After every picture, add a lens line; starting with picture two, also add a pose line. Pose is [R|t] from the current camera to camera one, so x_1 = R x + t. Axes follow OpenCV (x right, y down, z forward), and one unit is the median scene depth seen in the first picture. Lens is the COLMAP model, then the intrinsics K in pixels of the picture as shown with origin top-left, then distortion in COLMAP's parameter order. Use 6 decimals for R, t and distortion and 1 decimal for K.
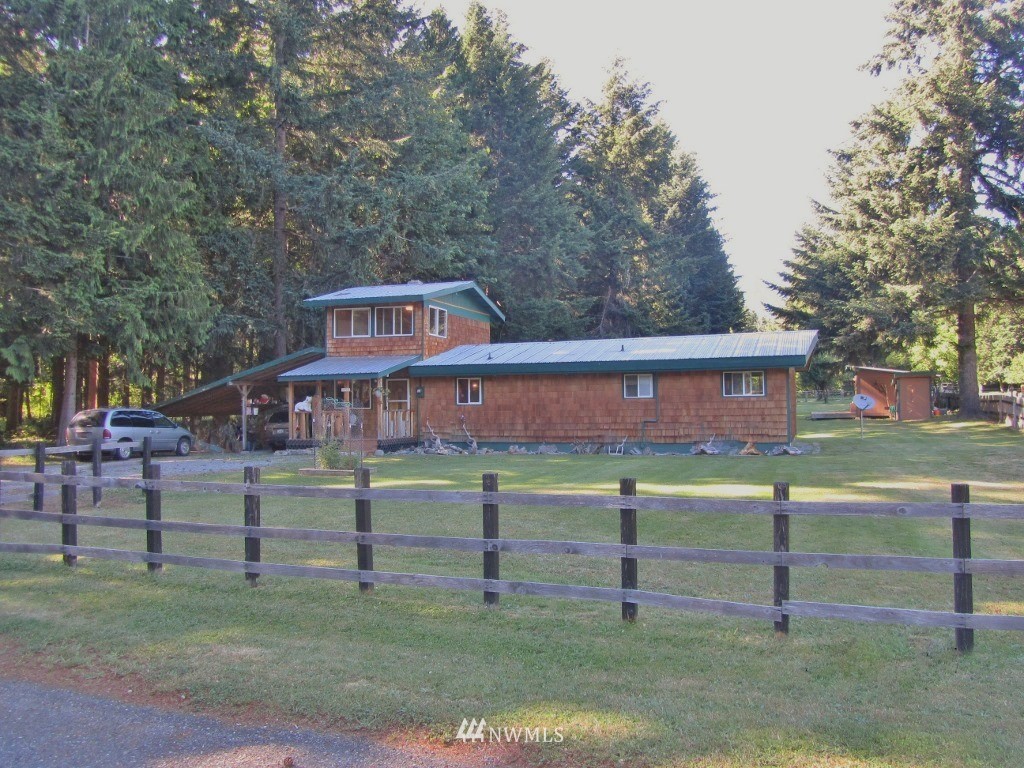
lens RADIAL K [[861.8, 0, 512.2], [0, 861.8, 384.5], [0, 0, 1]] dist [-0.016231, -0.000844]
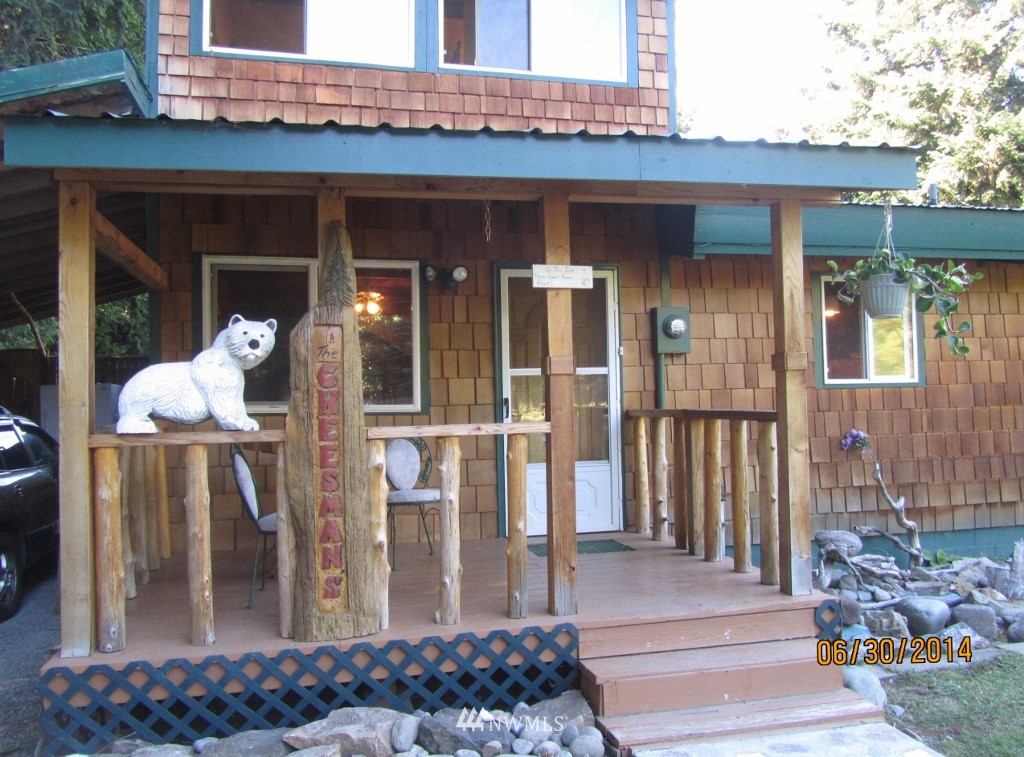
lens RADIAL K [[861.8, 0, 512.1], [0, 861.8, 378.4], [0, 0, 1]] dist [-0.016231, -0.000844]
pose [[0.815311, 0.004513, 0.579006, -0.279330], [0.015472, 0.999443, -0.029577, 0.027502], [-0.578817, 0.033073, 0.814786, 0.862116]]
